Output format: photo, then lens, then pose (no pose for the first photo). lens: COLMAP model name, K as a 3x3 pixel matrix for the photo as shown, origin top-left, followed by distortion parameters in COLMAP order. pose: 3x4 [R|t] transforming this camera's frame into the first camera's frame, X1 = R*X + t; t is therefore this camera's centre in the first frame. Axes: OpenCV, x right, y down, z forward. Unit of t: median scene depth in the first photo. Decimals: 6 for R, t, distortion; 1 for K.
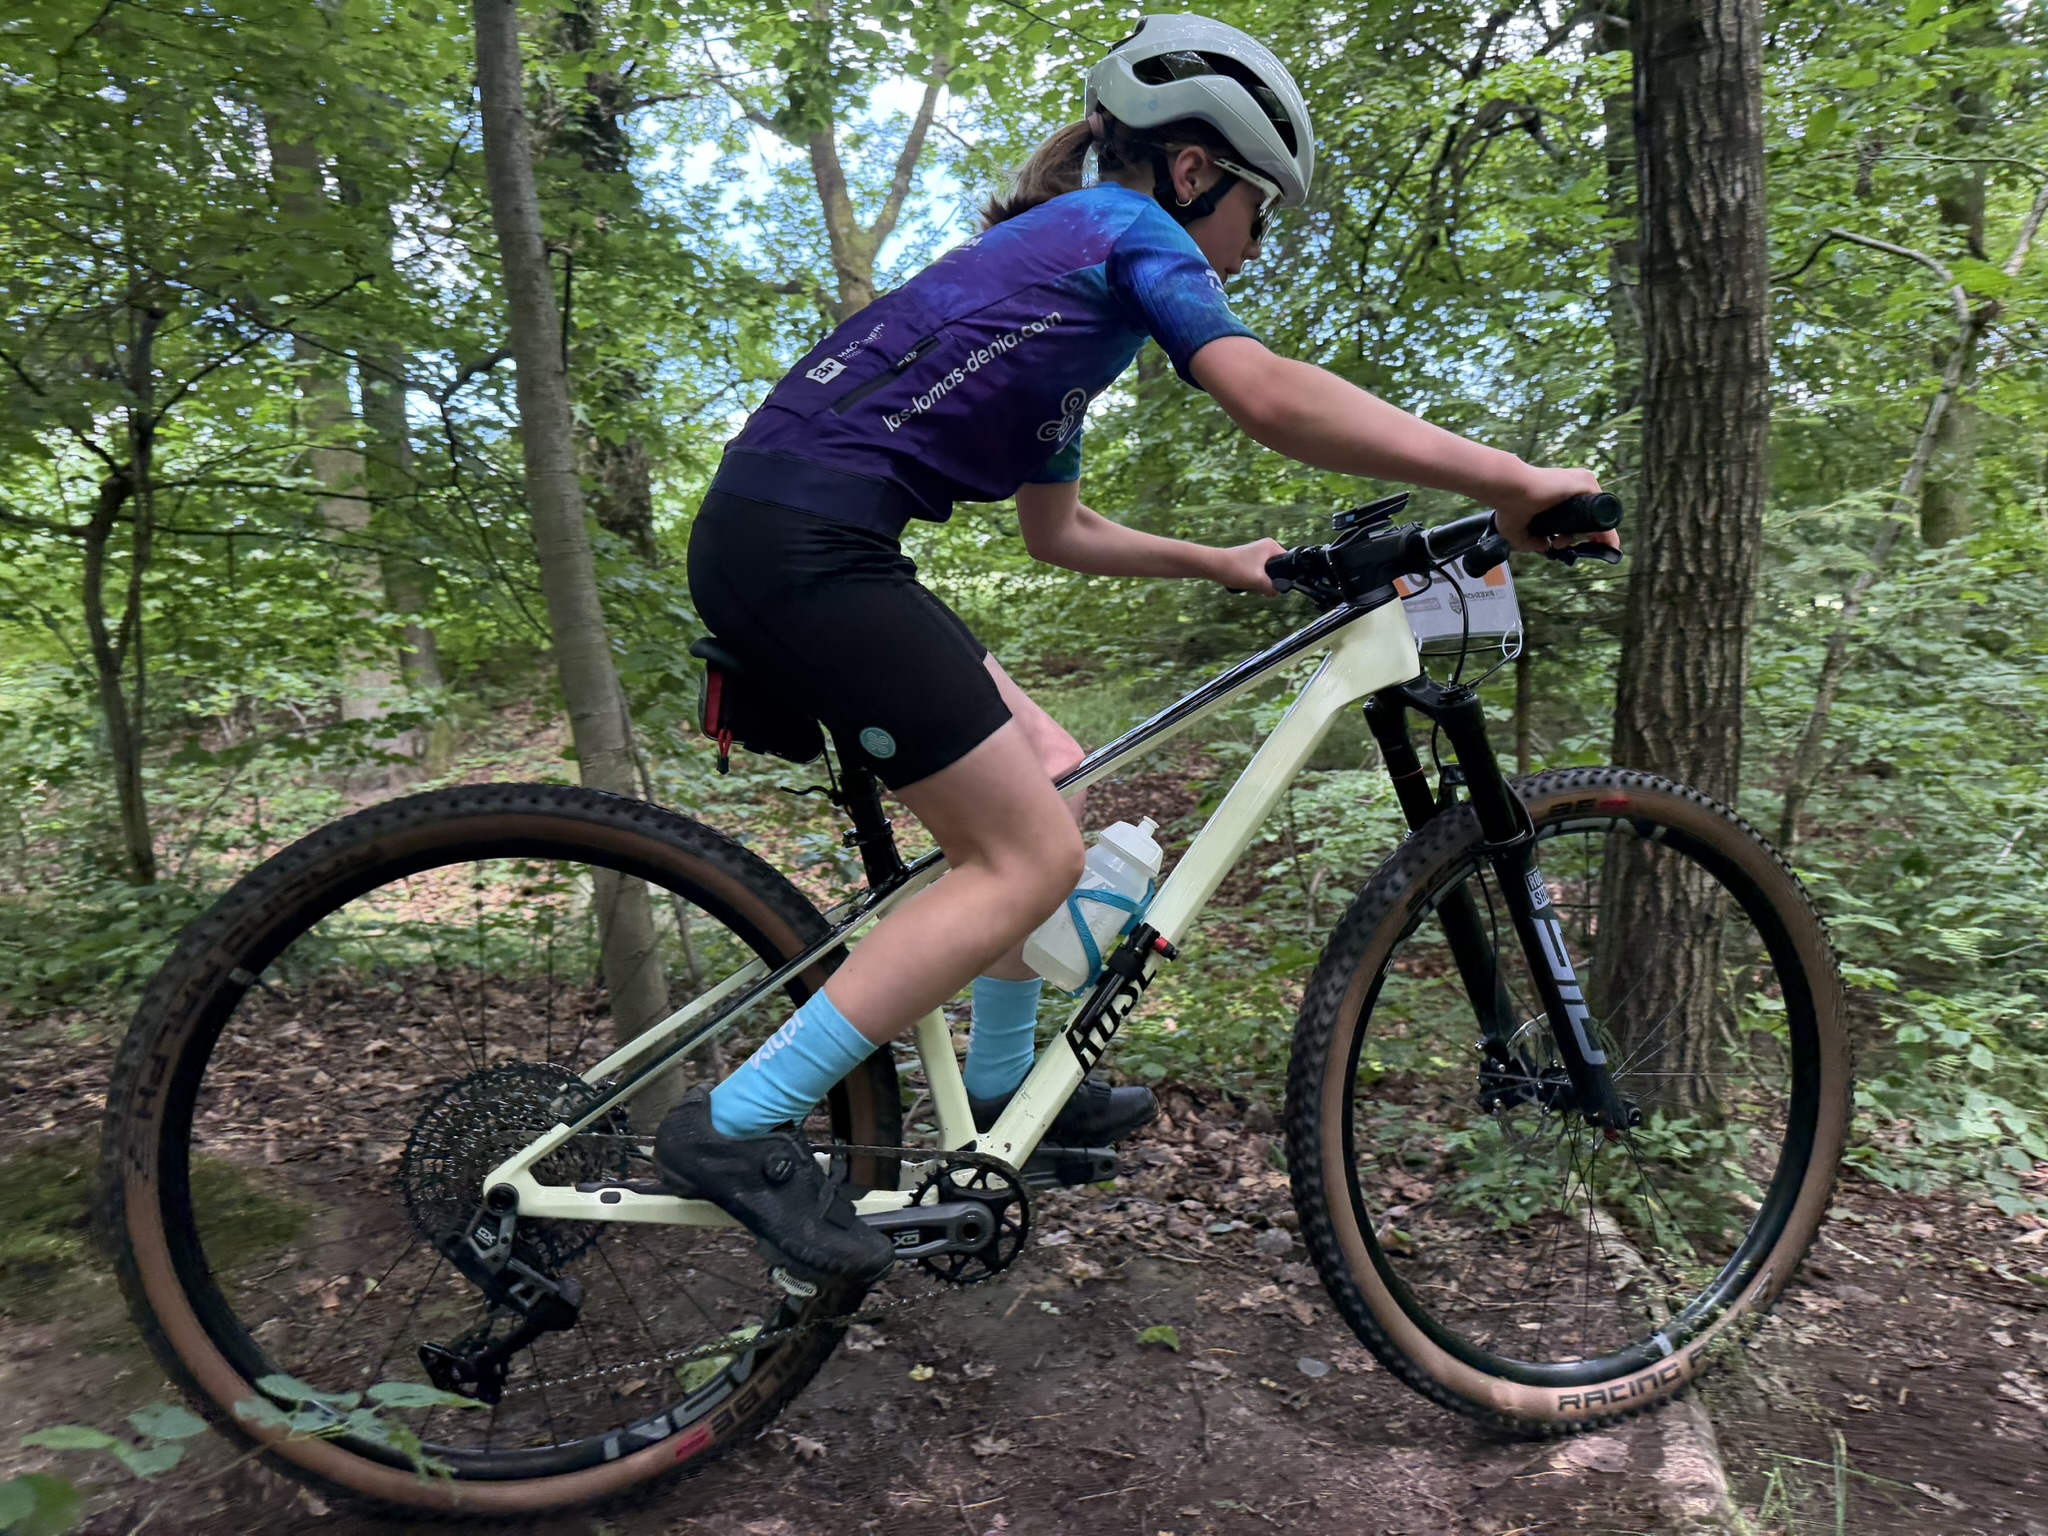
lens RADIAL K [[1461.8, 0, 1014.1], [0, 1461.8, 756.0], [0, 0, 1]] dist [0.037860, -0.054407]
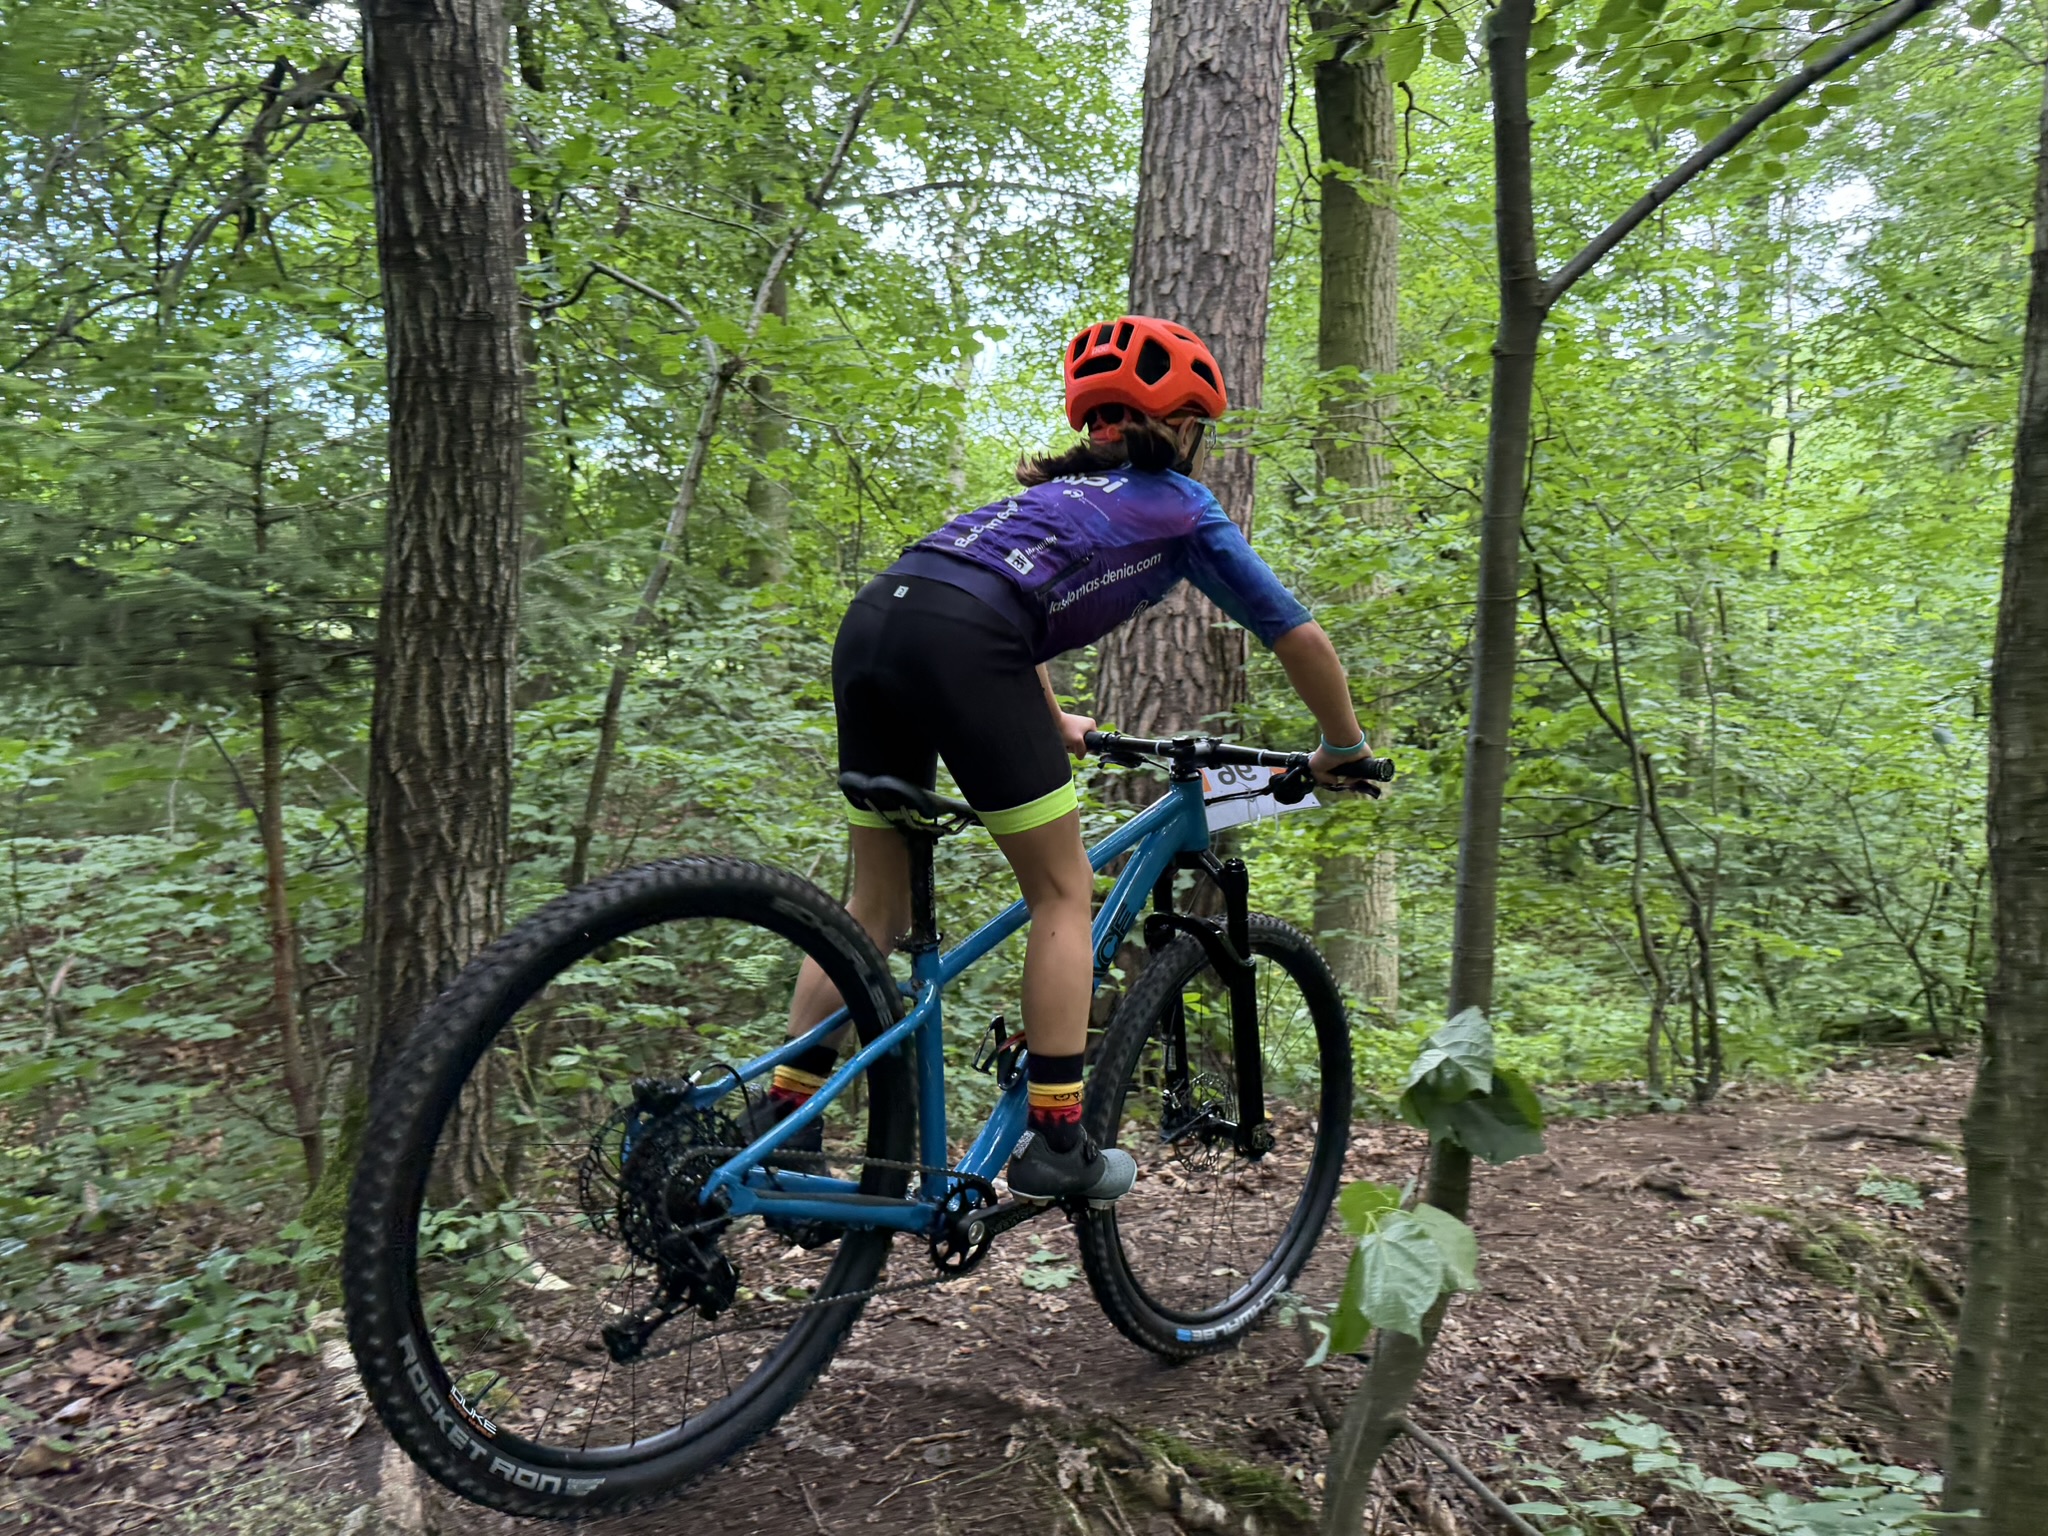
lens RADIAL K [[1536.3, 0, 1053.5], [0, 1536.3, 737.1], [0, 0, 1]] dist [0.043304, -0.060551]
pose [[0.740398, -0.001653, 0.672167, 0.096009], [0.032967, 0.998883, -0.033857, 0.005891], [-0.671360, 0.047227, 0.739625, 0.048866]]
